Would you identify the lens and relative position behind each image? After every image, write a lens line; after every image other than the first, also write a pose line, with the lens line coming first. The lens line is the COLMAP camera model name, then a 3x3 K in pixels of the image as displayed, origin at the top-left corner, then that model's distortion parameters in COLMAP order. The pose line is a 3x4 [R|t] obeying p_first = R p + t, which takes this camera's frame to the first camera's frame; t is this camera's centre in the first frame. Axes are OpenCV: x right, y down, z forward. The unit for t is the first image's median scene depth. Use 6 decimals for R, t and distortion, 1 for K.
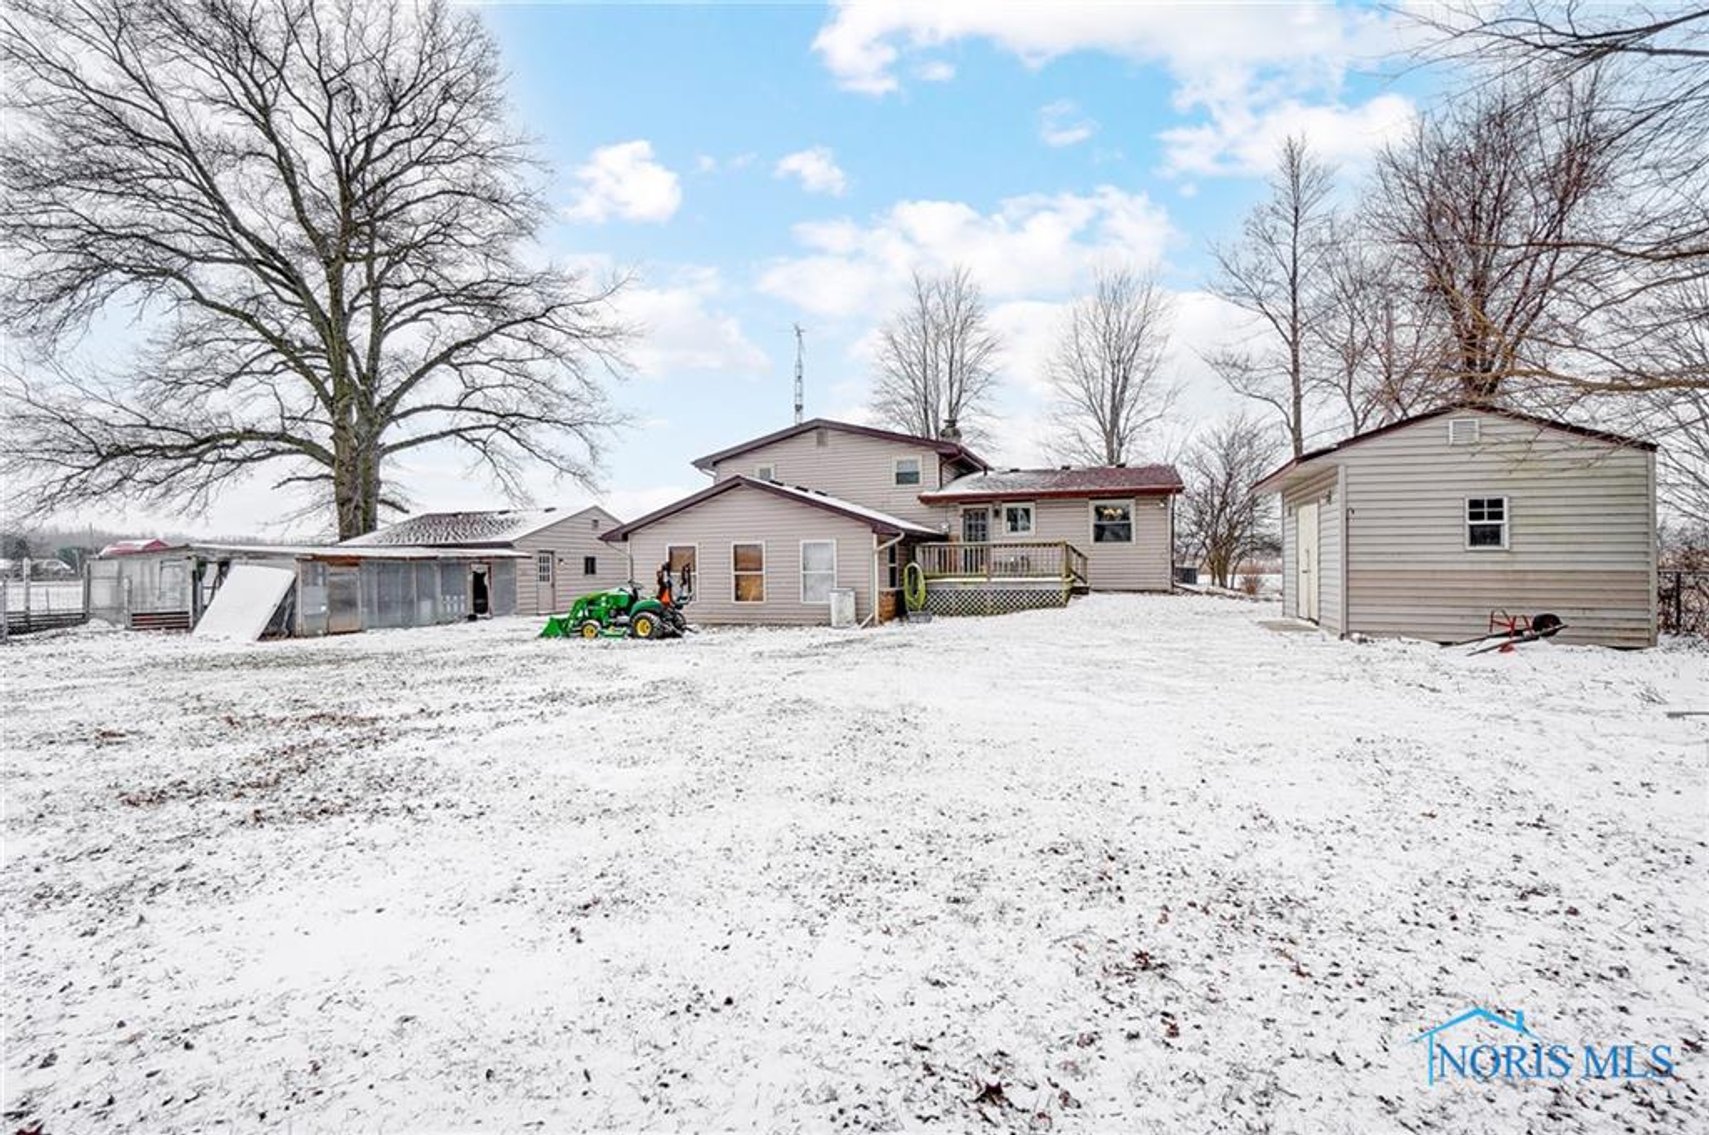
lens RADIAL K [[763.8, 0, 855.4], [0, 763.8, 563.7], [0, 0, 1]] dist [-0.015533, -0.000207]
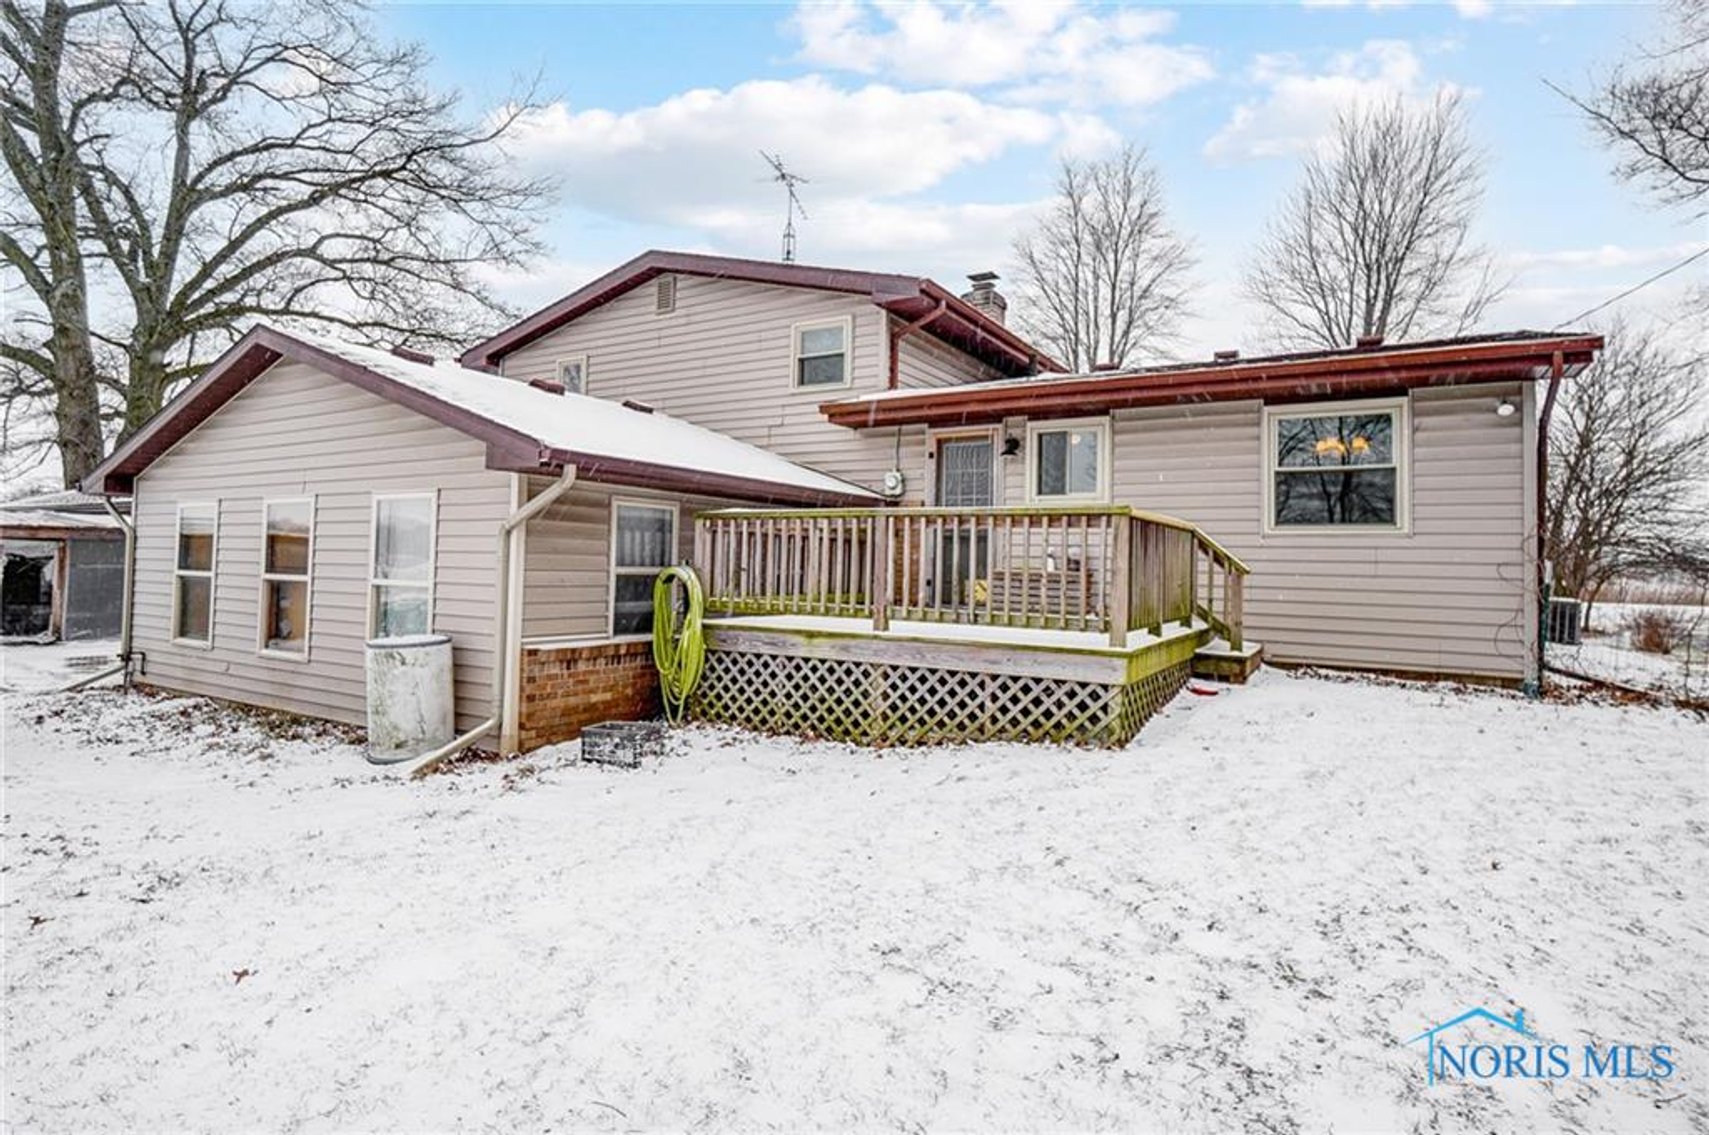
lens RADIAL K [[905.6, 0, 834.1], [0, 905.6, 520.8], [0, 0, 1]] dist [0.015771, 0.000225]
pose [[0.978253, 0.023462, -0.206085, 0.192479], [-0.032942, 0.998545, -0.042690, -0.005263], [0.204784, 0.048551, 0.977602, 0.528019]]
